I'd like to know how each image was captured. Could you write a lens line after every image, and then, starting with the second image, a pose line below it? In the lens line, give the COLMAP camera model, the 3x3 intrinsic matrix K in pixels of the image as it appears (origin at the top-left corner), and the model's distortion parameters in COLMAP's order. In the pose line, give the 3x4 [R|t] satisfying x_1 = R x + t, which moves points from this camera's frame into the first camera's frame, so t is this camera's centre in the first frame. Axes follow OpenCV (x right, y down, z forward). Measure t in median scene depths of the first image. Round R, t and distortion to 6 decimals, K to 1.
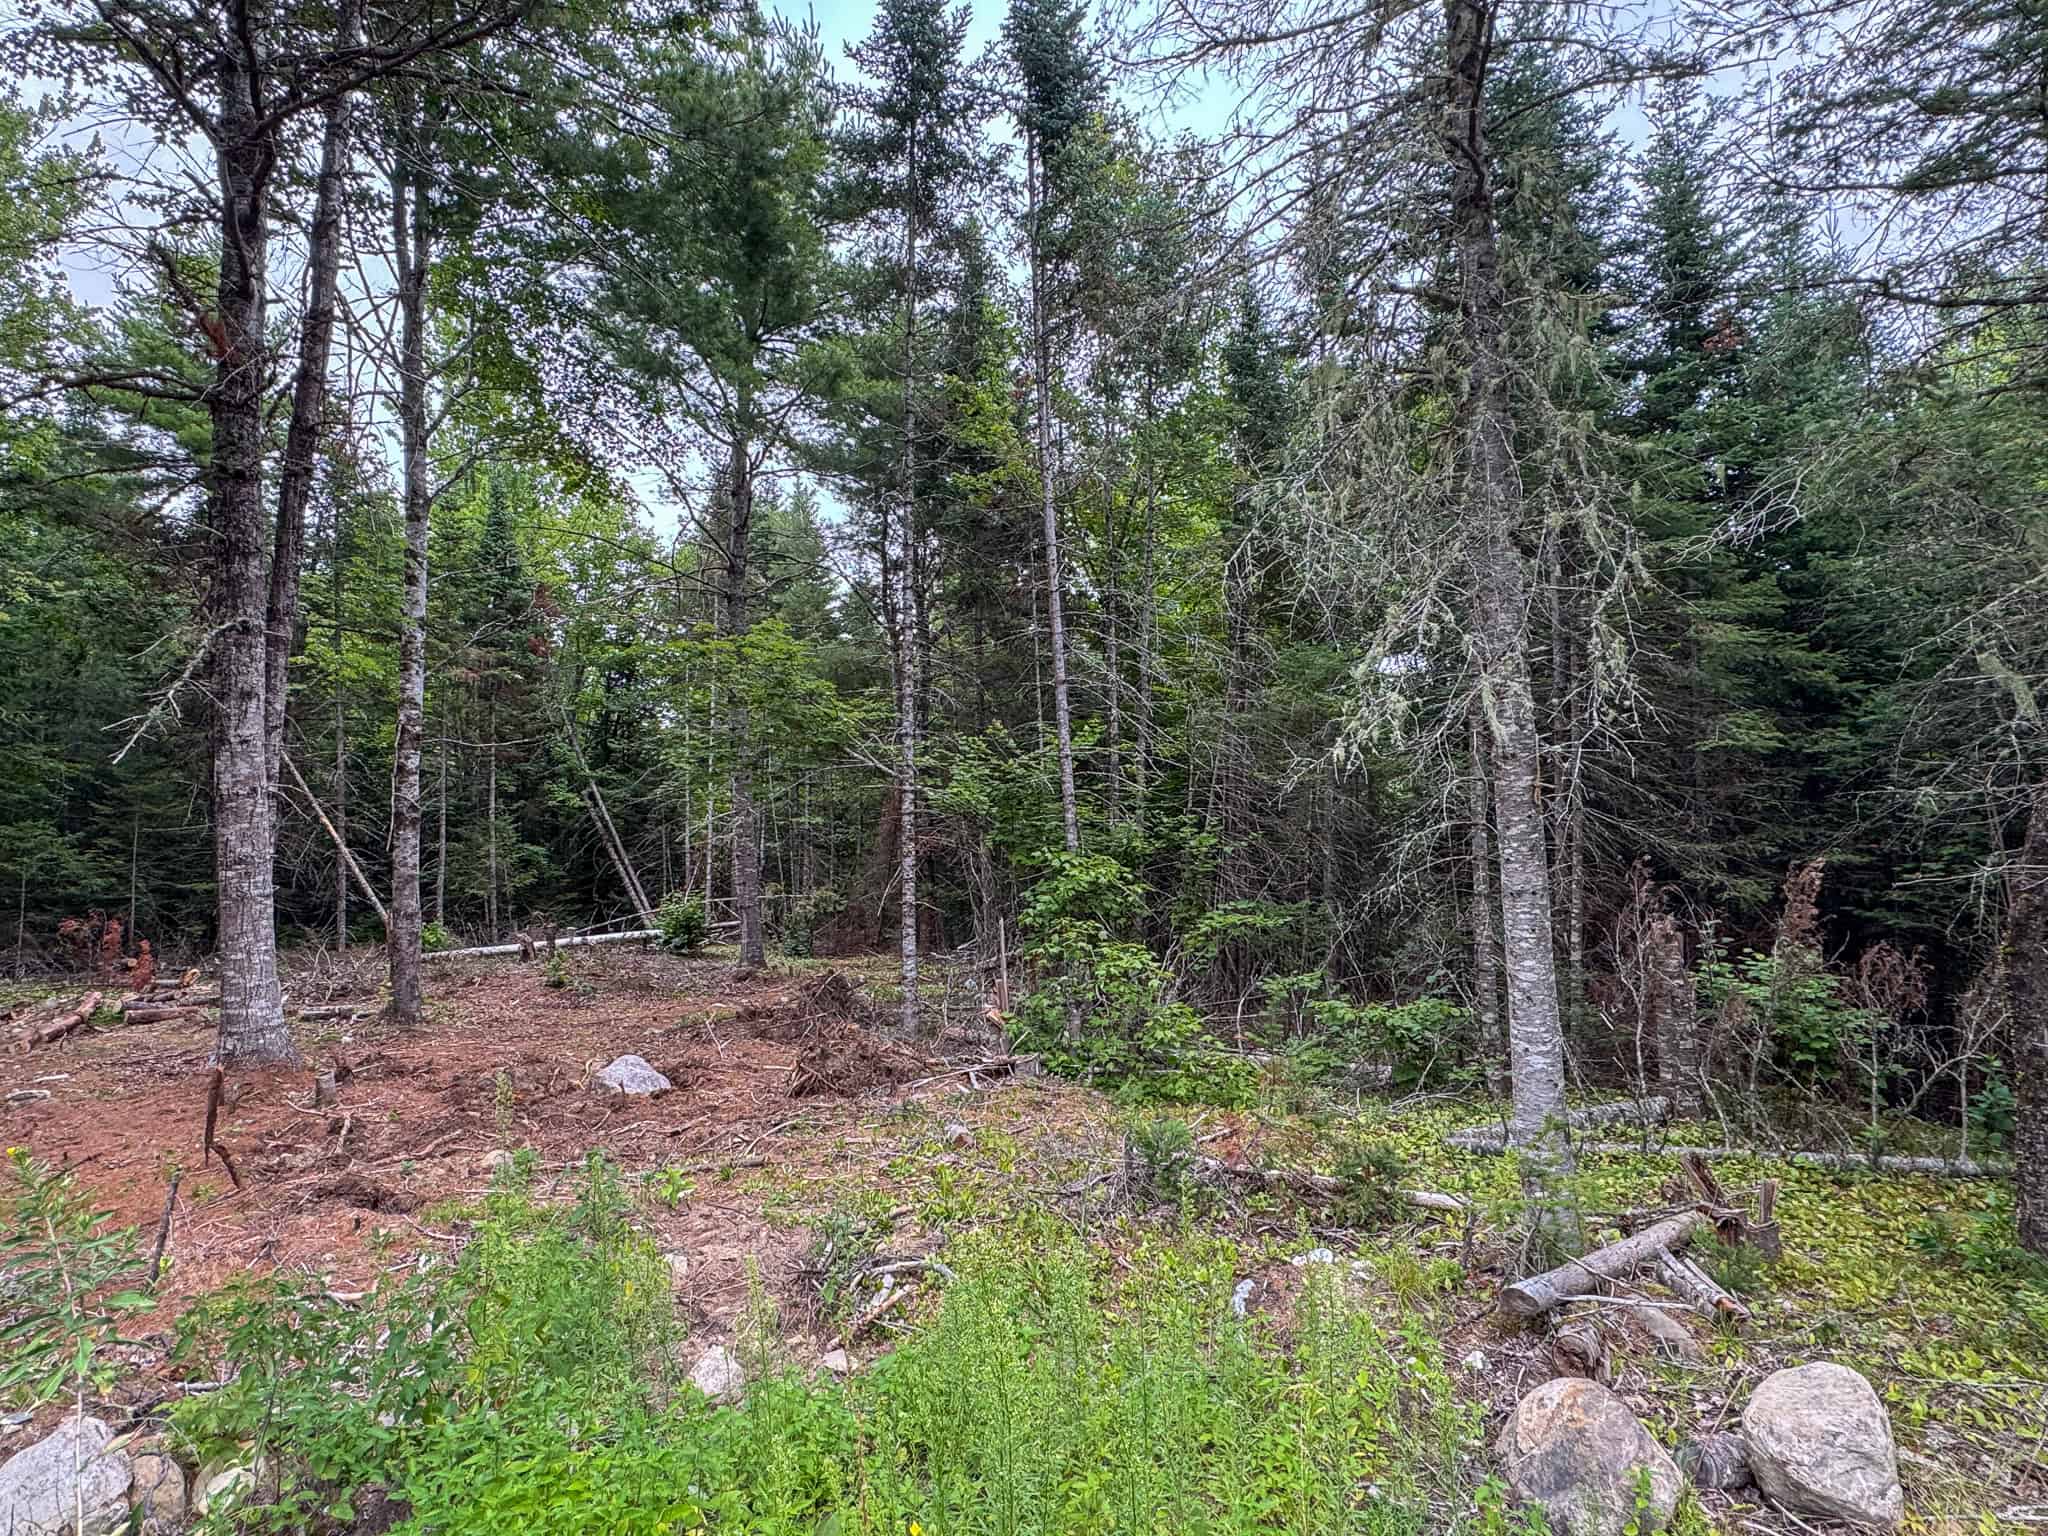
lens RADIAL K [[1061.2, 0, 1024.0], [0, 1061.2, 768.0], [0, 0, 1]] dist [0.001686, 0.000675]
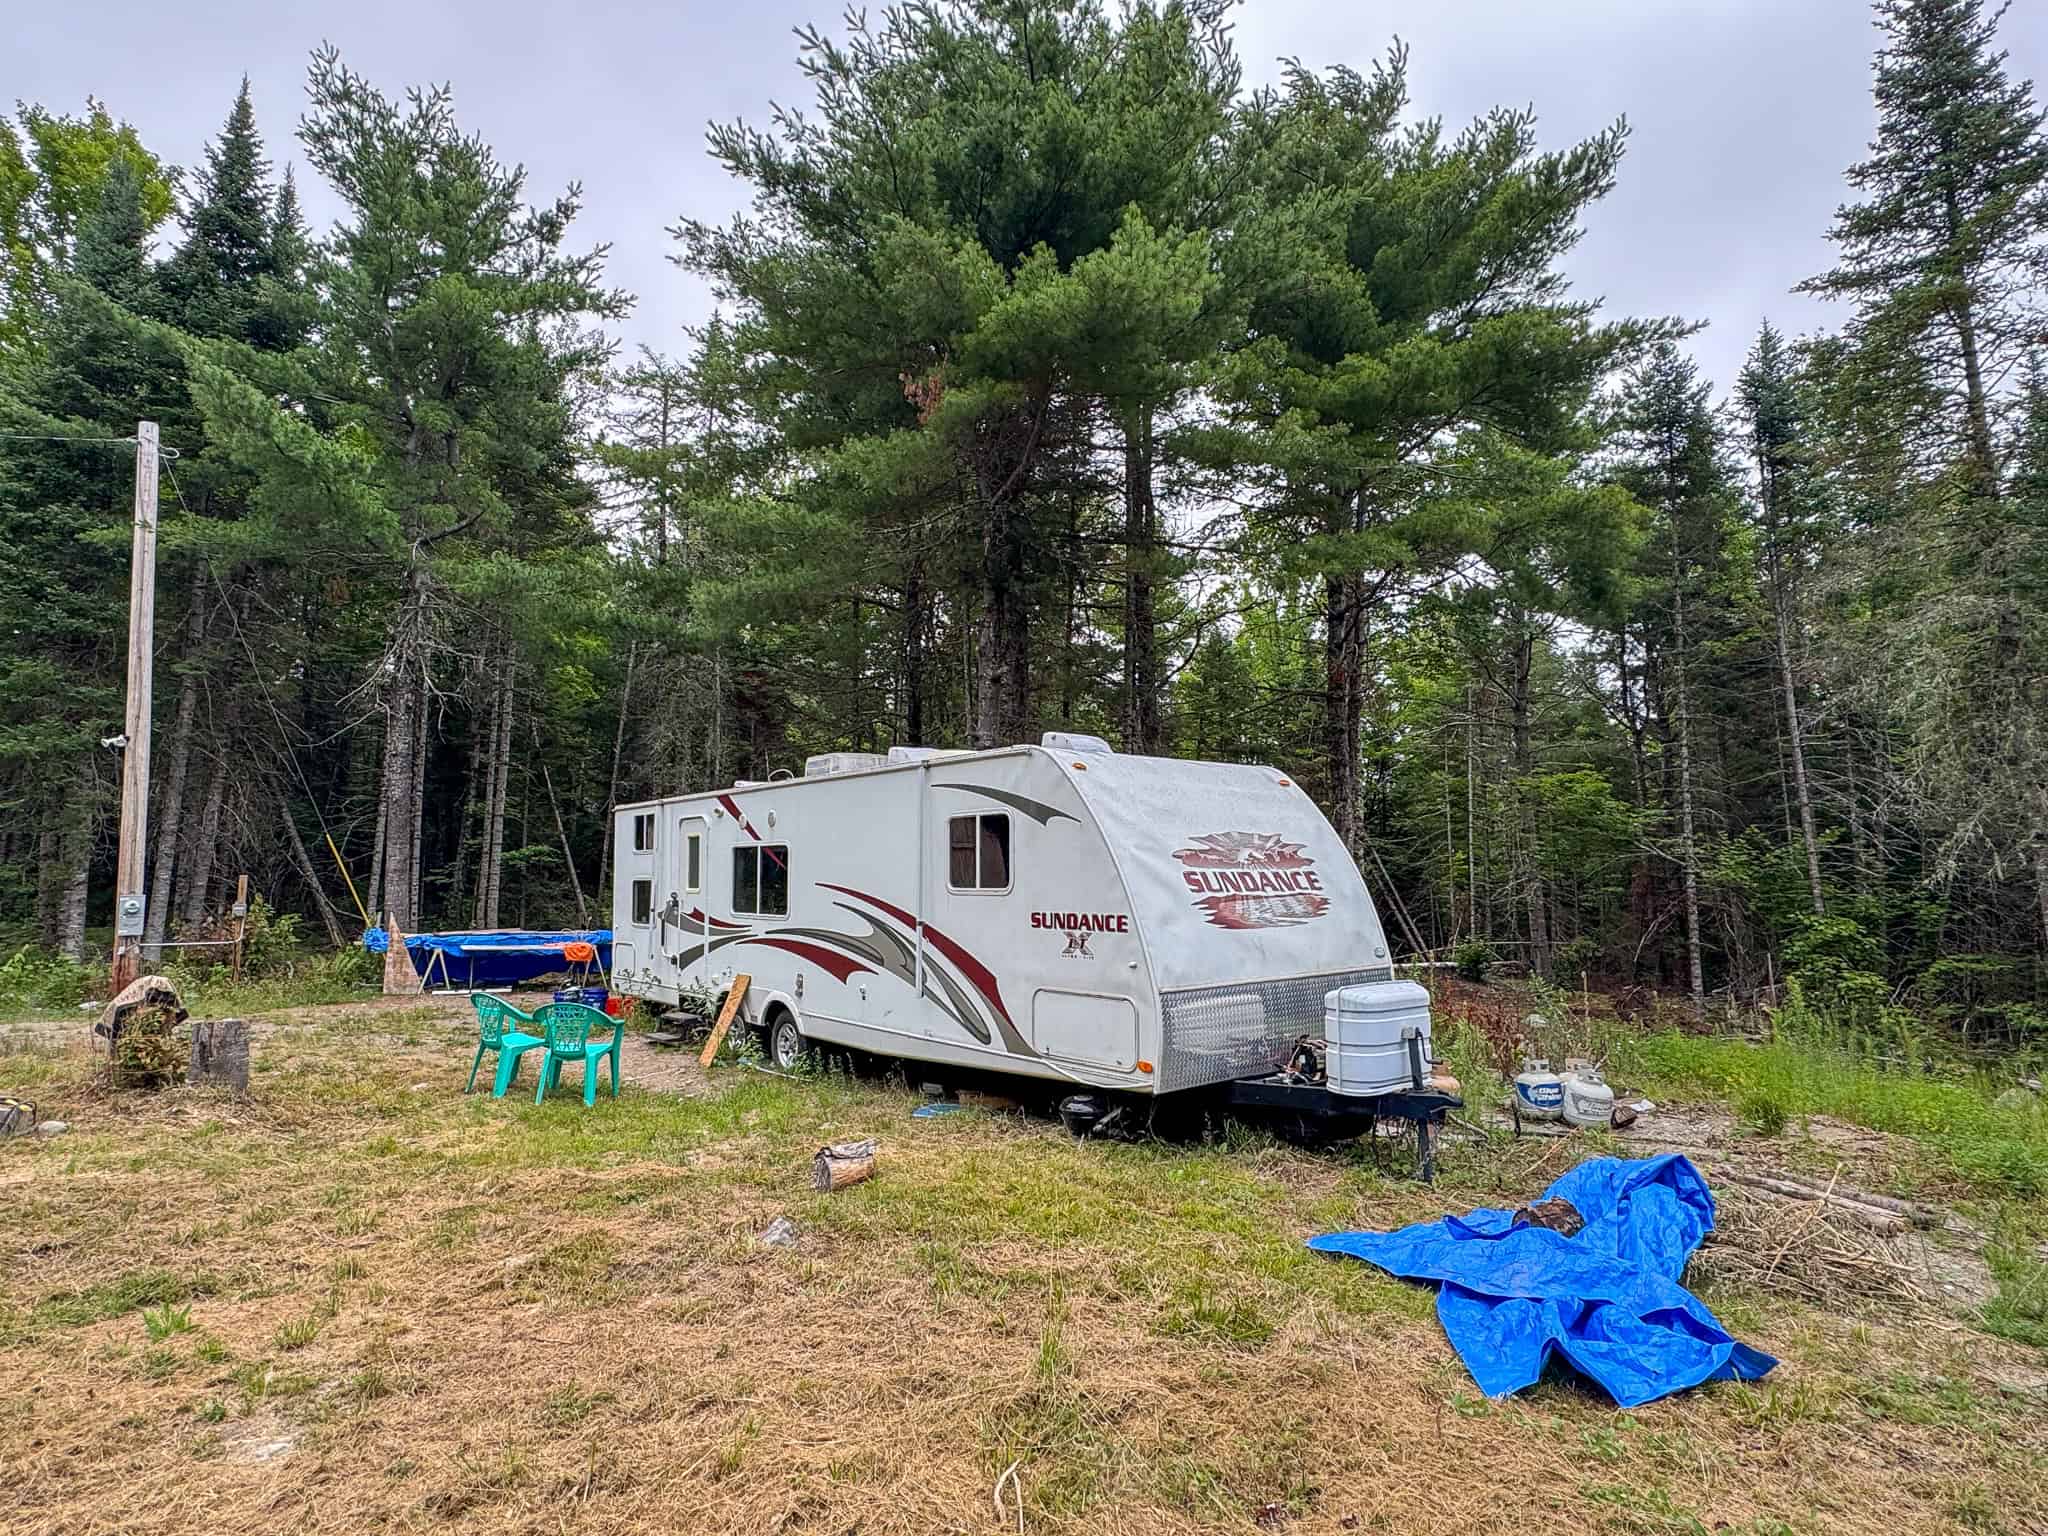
lens RADIAL K [[1061.2, 0, 1024.0], [0, 1061.2, 768.0], [0, 0, 1]] dist [0.001686, 0.000675]
pose [[0.819968, -0.043219, -0.570775, -0.011828], [0.015104, 0.998432, -0.053903, -0.065200], [0.572210, 0.035578, 0.819335, -0.891154]]
